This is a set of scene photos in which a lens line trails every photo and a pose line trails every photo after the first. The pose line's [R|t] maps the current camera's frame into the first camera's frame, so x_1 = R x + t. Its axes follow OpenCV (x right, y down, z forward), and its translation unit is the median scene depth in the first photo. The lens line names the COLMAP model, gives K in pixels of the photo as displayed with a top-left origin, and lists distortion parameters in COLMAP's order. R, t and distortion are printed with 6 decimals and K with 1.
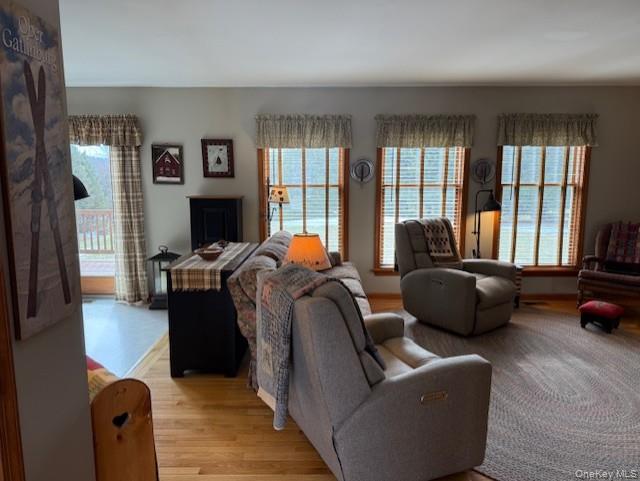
lens RADIAL K [[451.1, 0, 317.1], [0, 451.1, 244.1], [0, 0, 1]] dist [0.072278, -0.076958]
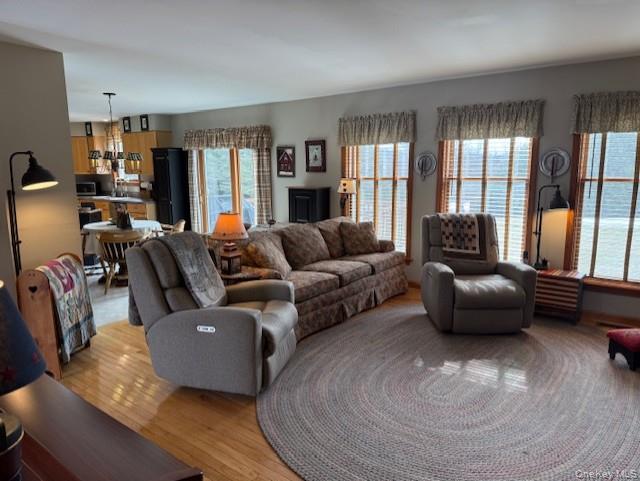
lens RADIAL K [[451.1, 0, 318.8], [0, 451.1, 243.5], [0, 0, 1]] dist [0.072278, -0.076958]
pose [[0.791782, 0.095242, -0.603333, 0.570170], [-0.086532, 0.995296, 0.043557, -0.007606], [0.604643, 0.017720, 0.796299, 0.039368]]
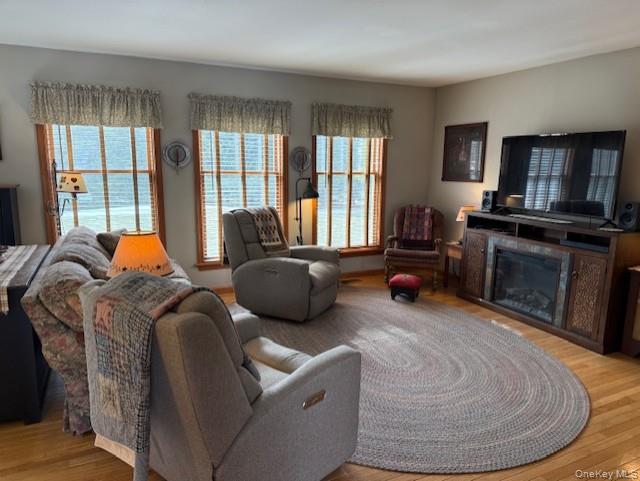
lens RADIAL K [[451.1, 0, 326.3], [0, 451.1, 245.1], [0, 0, 1]] dist [0.072278, -0.076958]
pose [[0.893539, -0.068087, 0.443792, -0.049783], [0.054007, 0.997557, 0.044307, -0.009796], [-0.445725, -0.015622, 0.895034, 0.066280]]
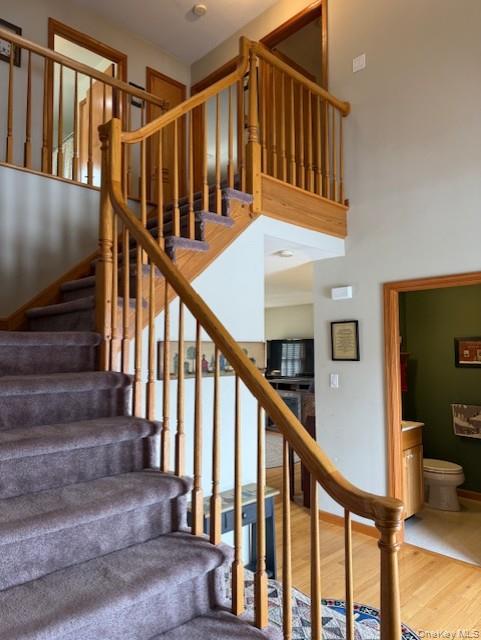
lens RADIAL K [[451.1, 0, 239.7], [0, 451.1, 317.7], [0, 0, 1]] dist [0.072278, -0.076958]
pose [[0.723598, 0.047277, 0.688601, -0.642968], [0.107727, 0.977690, -0.180327, 0.061505], [-0.681764, 0.204665, 0.702361, -0.486275]]
